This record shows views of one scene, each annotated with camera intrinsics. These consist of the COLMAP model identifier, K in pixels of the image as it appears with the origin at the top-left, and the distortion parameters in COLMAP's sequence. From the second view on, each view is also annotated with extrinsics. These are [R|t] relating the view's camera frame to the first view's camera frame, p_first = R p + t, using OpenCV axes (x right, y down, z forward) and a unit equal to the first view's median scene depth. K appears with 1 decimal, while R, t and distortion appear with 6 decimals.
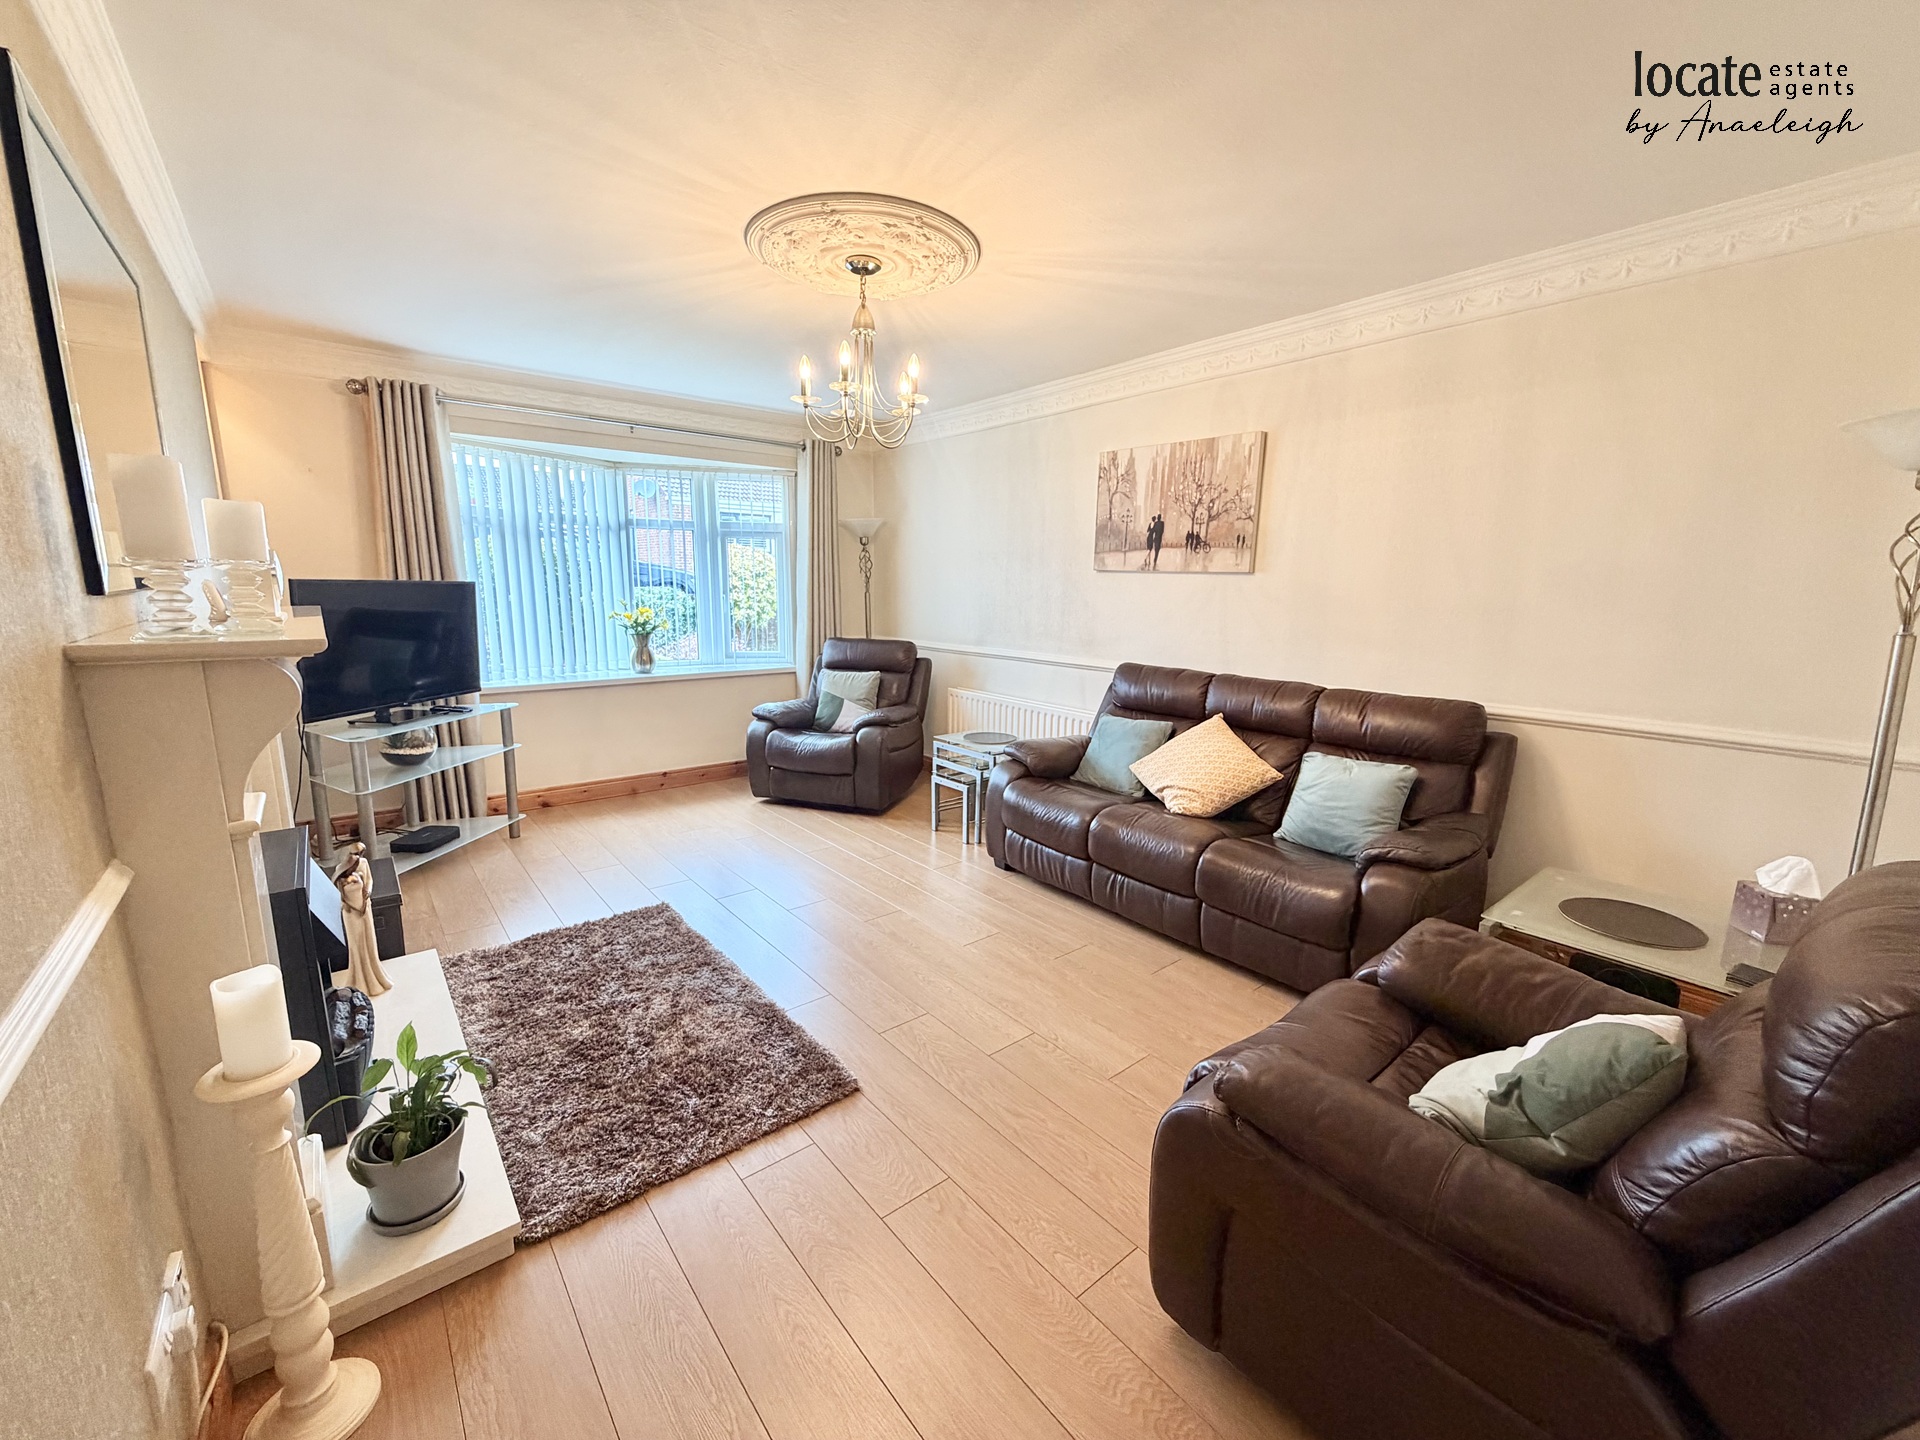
lens RADIAL K [[765.9, 0, 955.8], [0, 765.9, 717.5], [0, 0, 1]] dist [-0.001039, -0.000024]
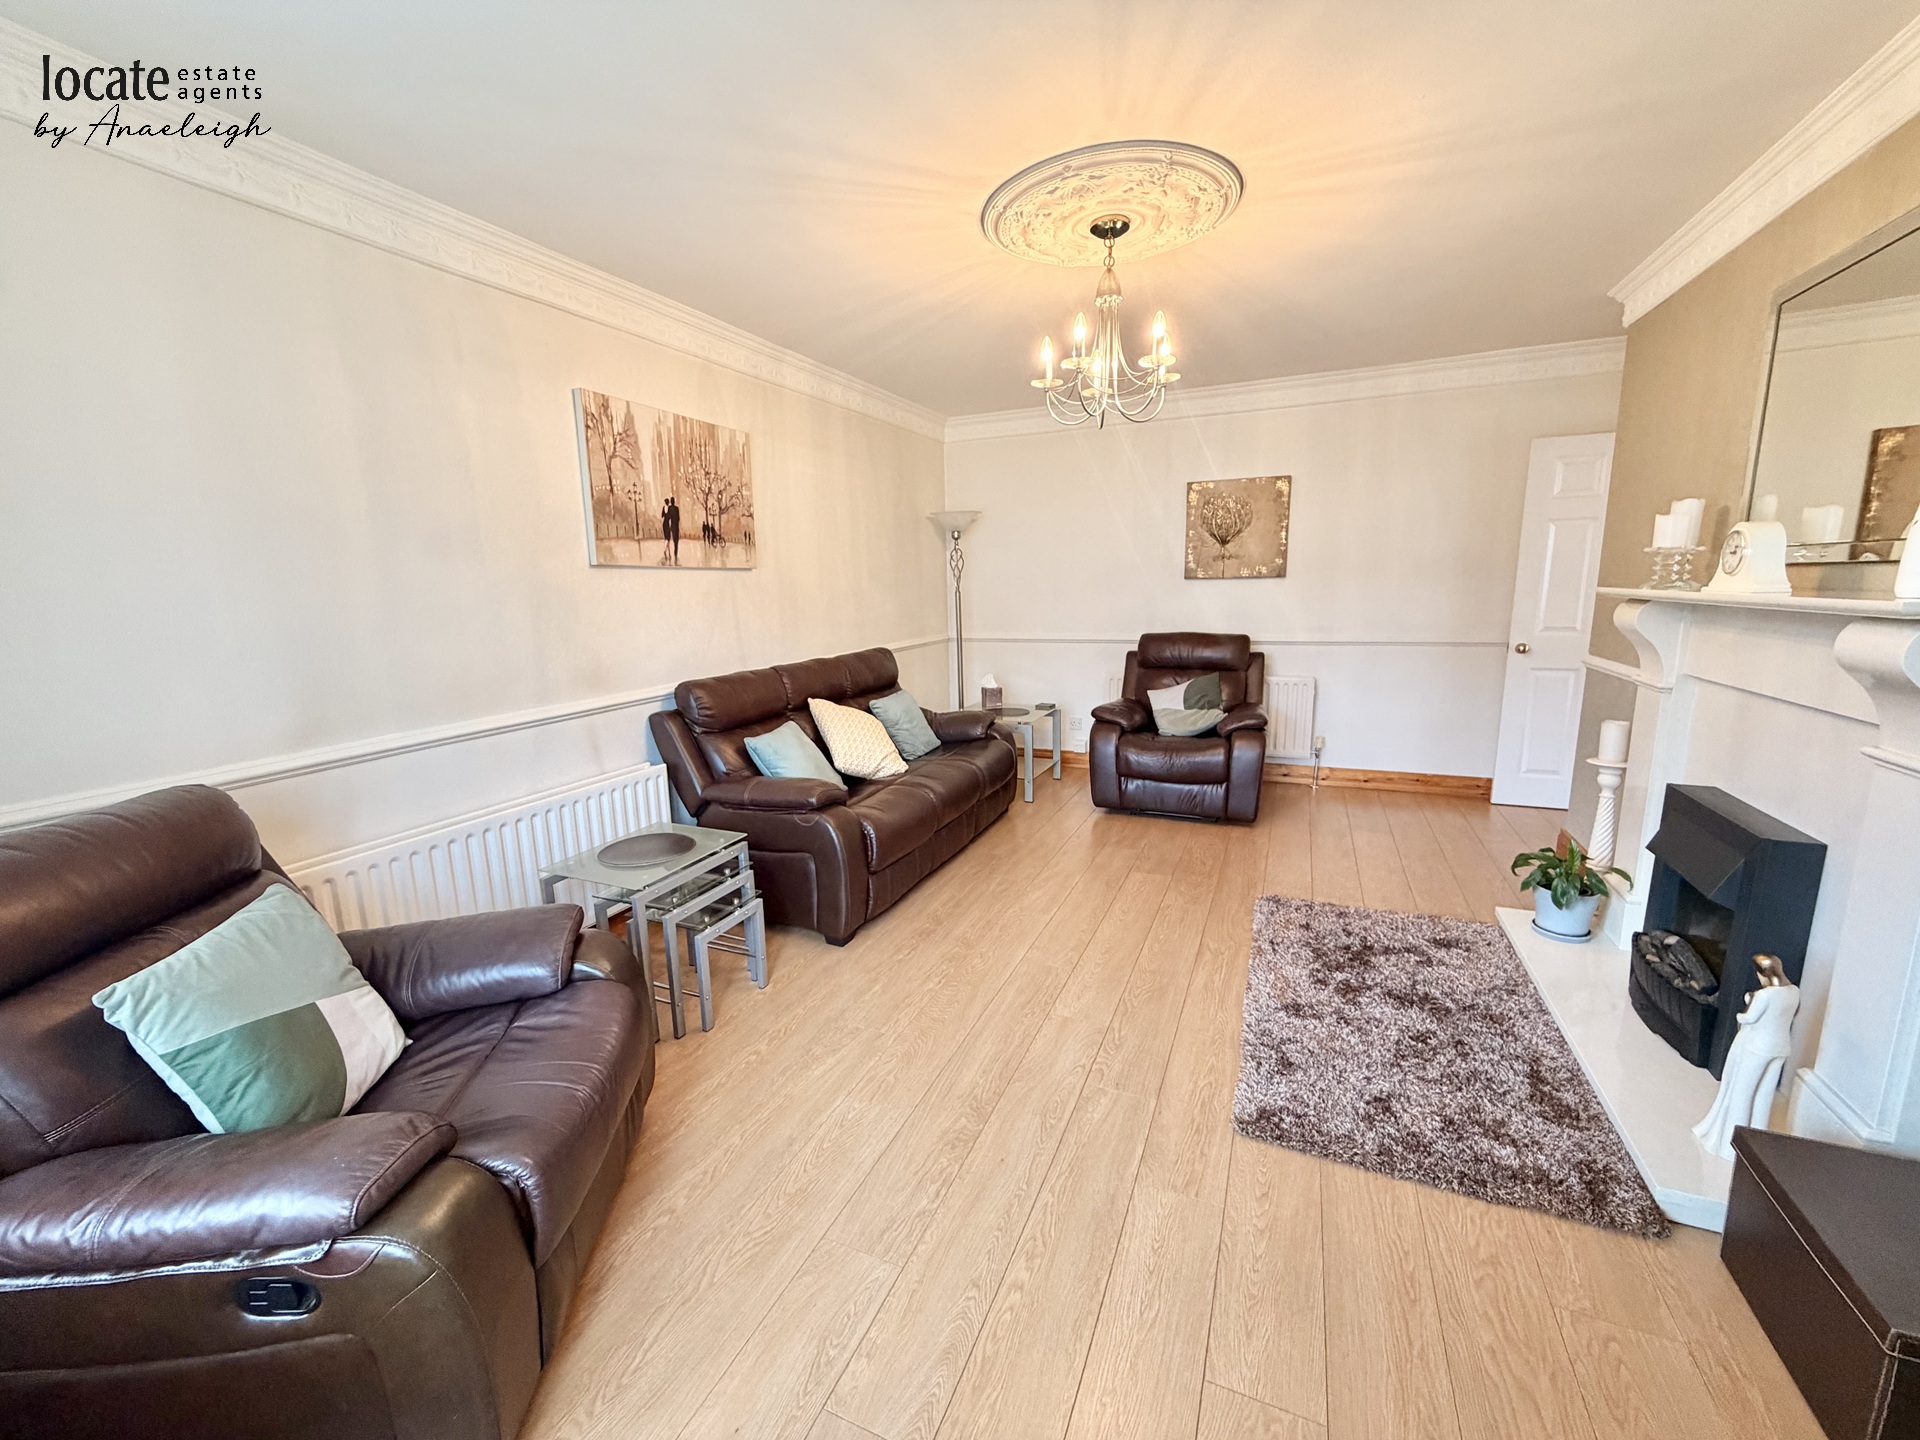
lens RADIAL K [[765.9, 0, 953.0], [0, 765.9, 714.1], [0, 0, 1]] dist [-0.001039, -0.000024]
pose [[-0.451347, -0.155389, 0.878715, -0.632941], [0.178617, 0.949061, 0.259574, -0.206846], [-0.874289, 0.274112, -0.400601, 1.143258]]
